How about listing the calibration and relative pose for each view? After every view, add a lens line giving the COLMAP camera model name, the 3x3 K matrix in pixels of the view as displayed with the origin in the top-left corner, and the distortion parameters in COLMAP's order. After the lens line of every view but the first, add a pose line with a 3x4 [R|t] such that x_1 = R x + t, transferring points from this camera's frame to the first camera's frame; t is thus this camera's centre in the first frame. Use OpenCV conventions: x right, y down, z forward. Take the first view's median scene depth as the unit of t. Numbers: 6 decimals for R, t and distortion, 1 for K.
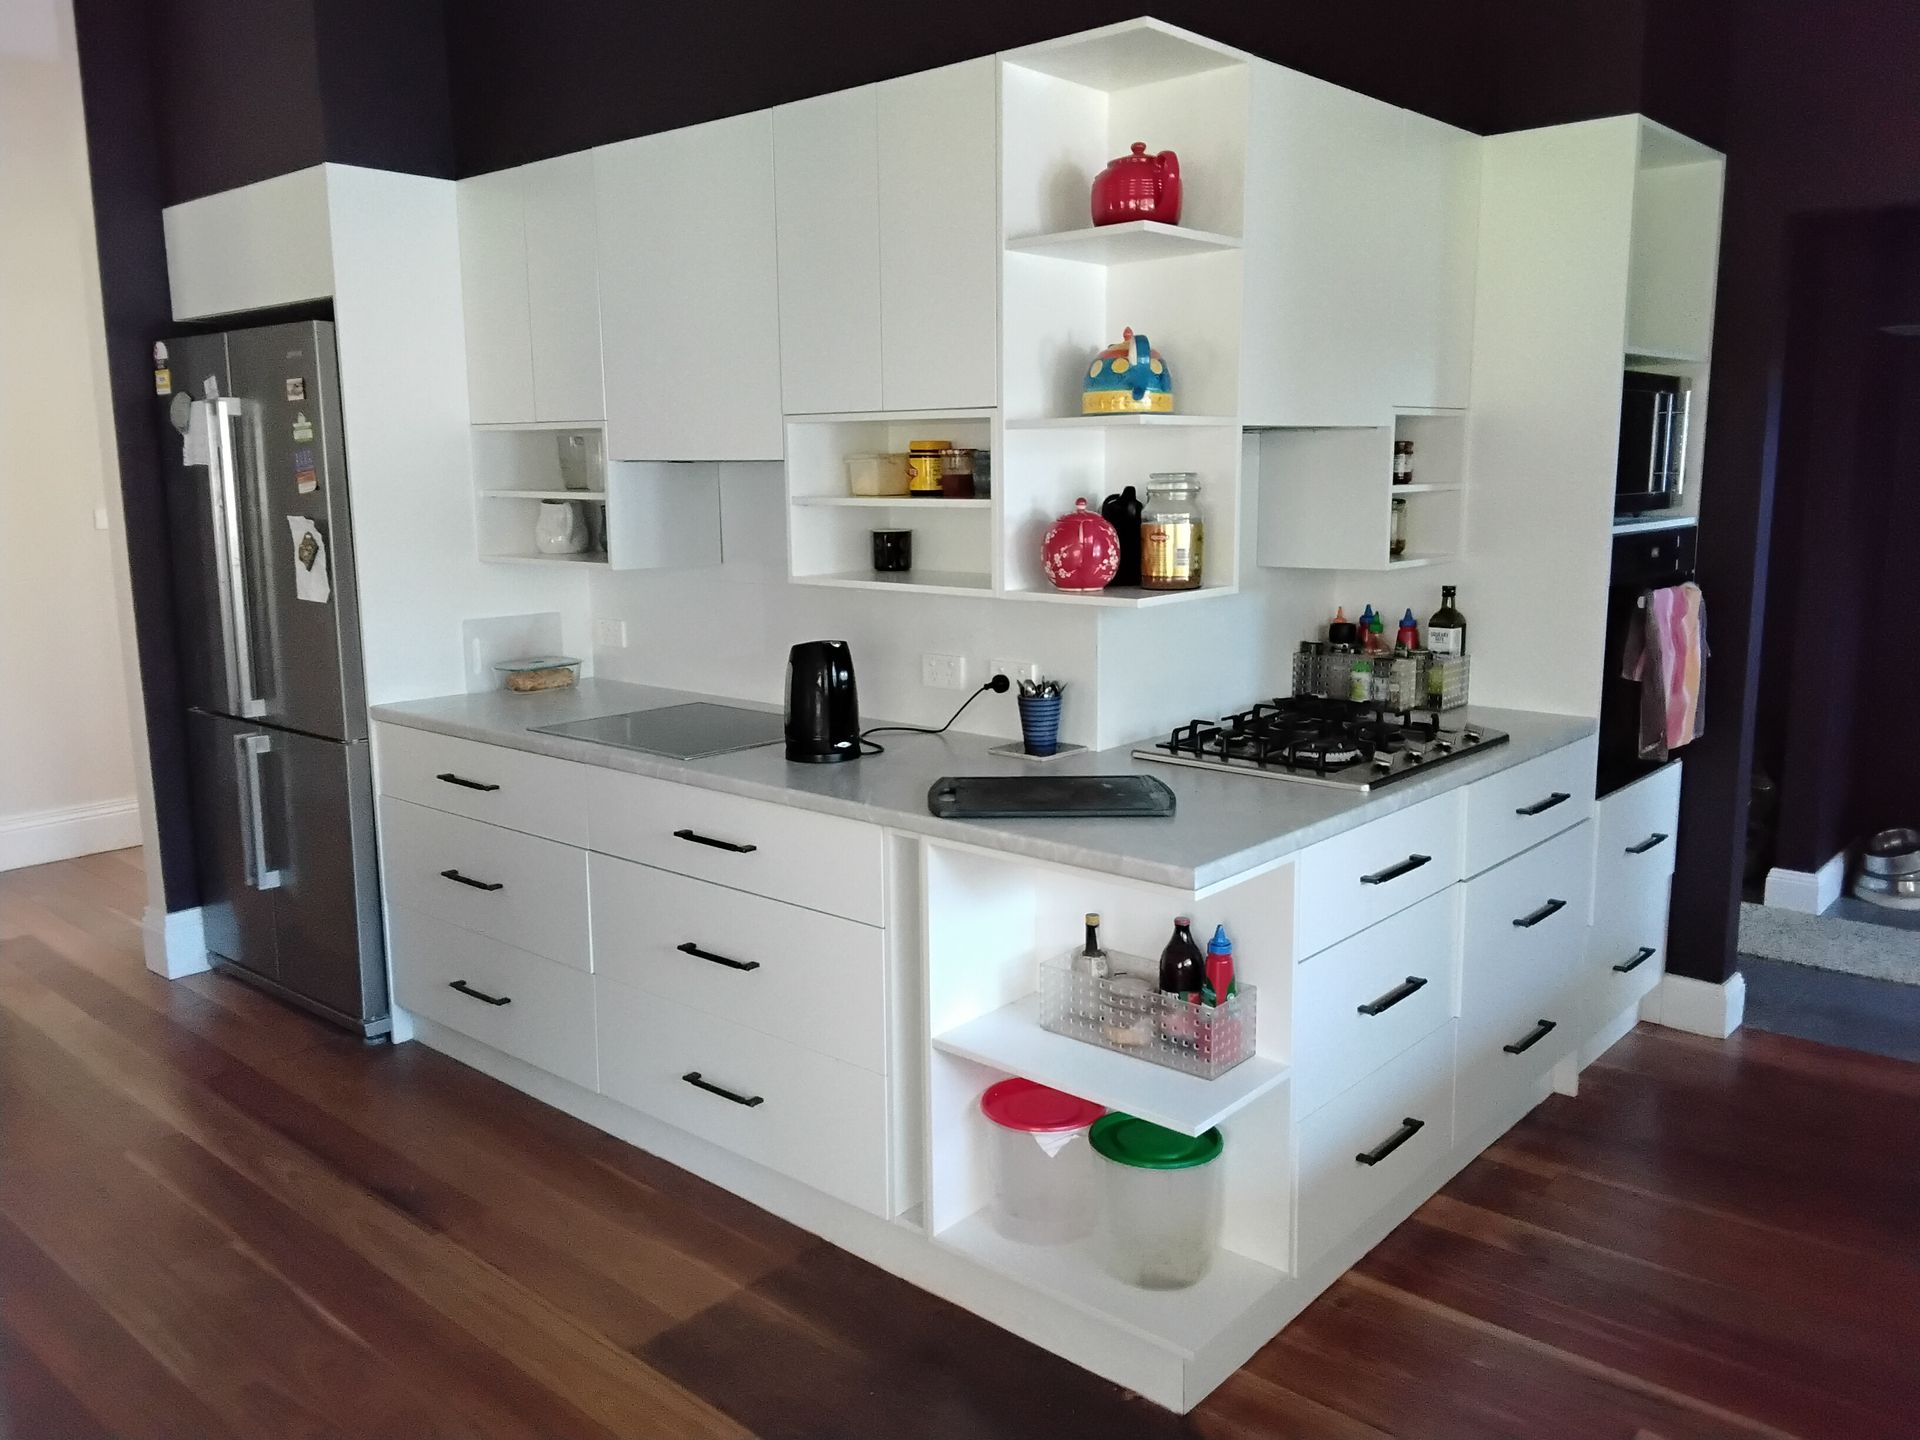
lens RADIAL K [[1477.2, 0, 953.7], [0, 1477.2, 717.3], [0, 0, 1]] dist [0.063348, -0.022188]
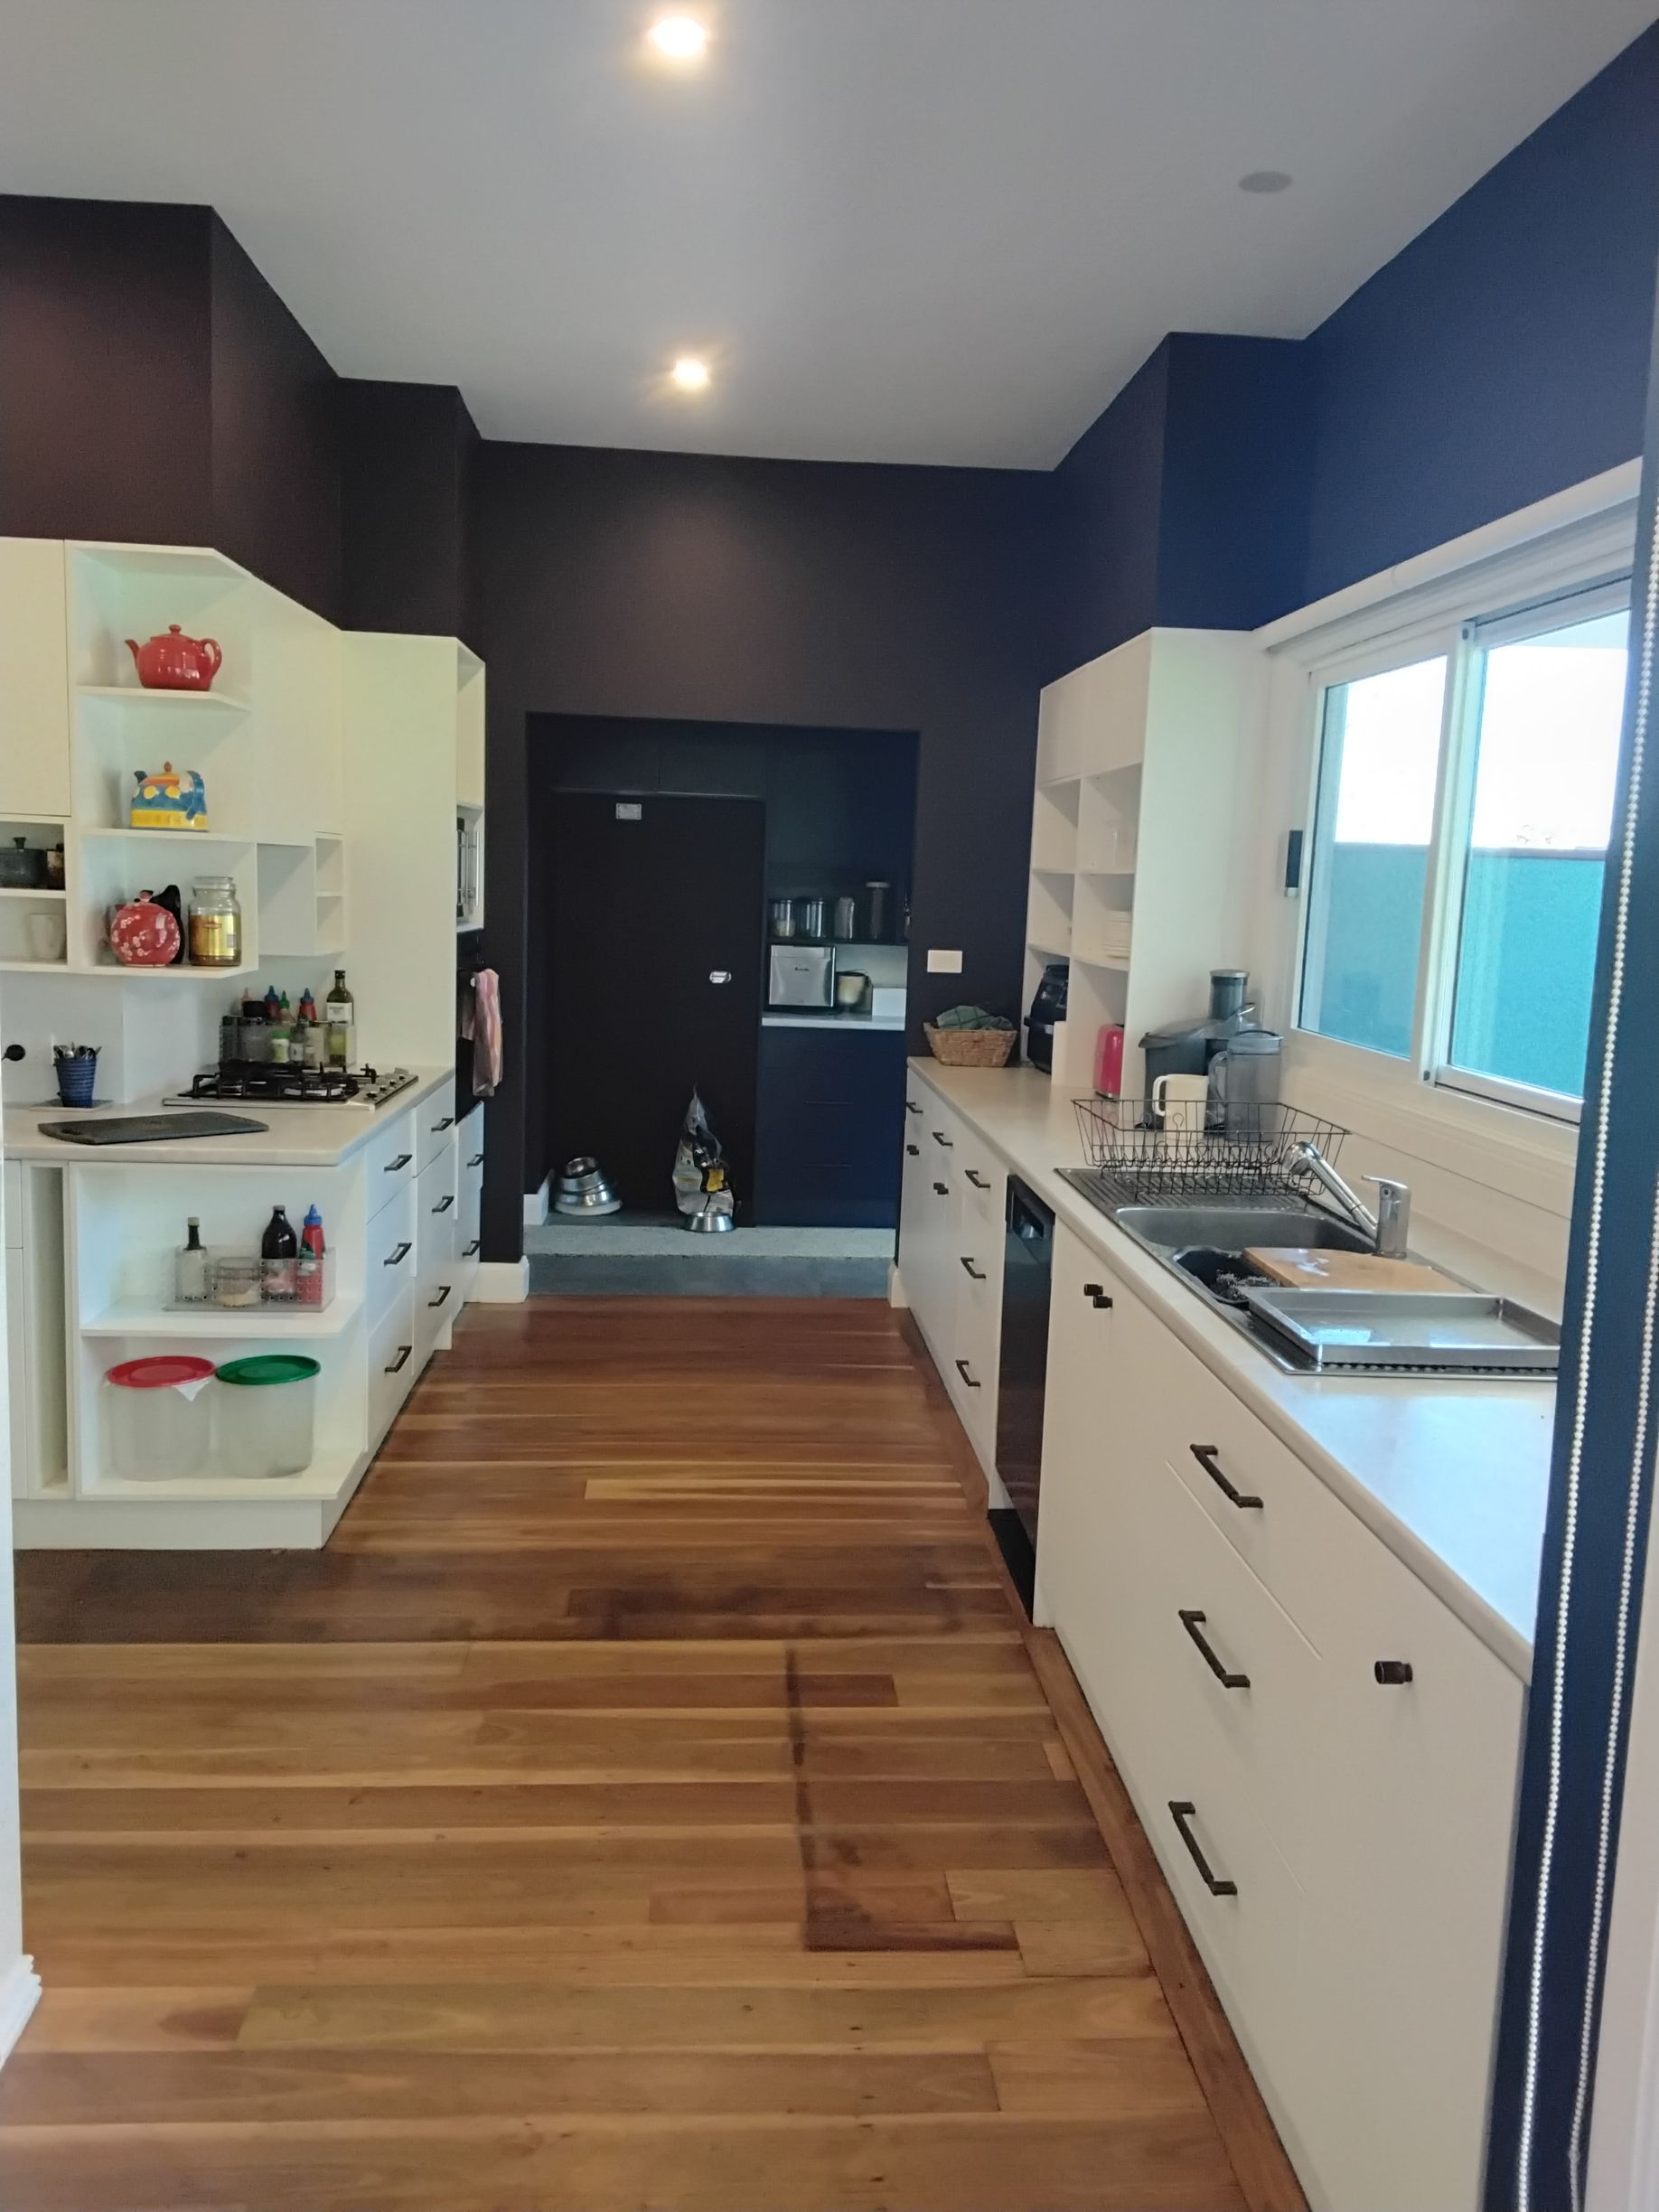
lens RADIAL K [[1701.8, 0, 830.3], [0, 1701.8, 1107.5], [0, 0, 1]] dist [0.063348, -0.022188]
pose [[0.701718, -0.058879, 0.710018, -0.492962], [0.077005, 0.997009, 0.006573, 0.061286], [-0.708281, 0.050062, 0.704153, -0.387278]]
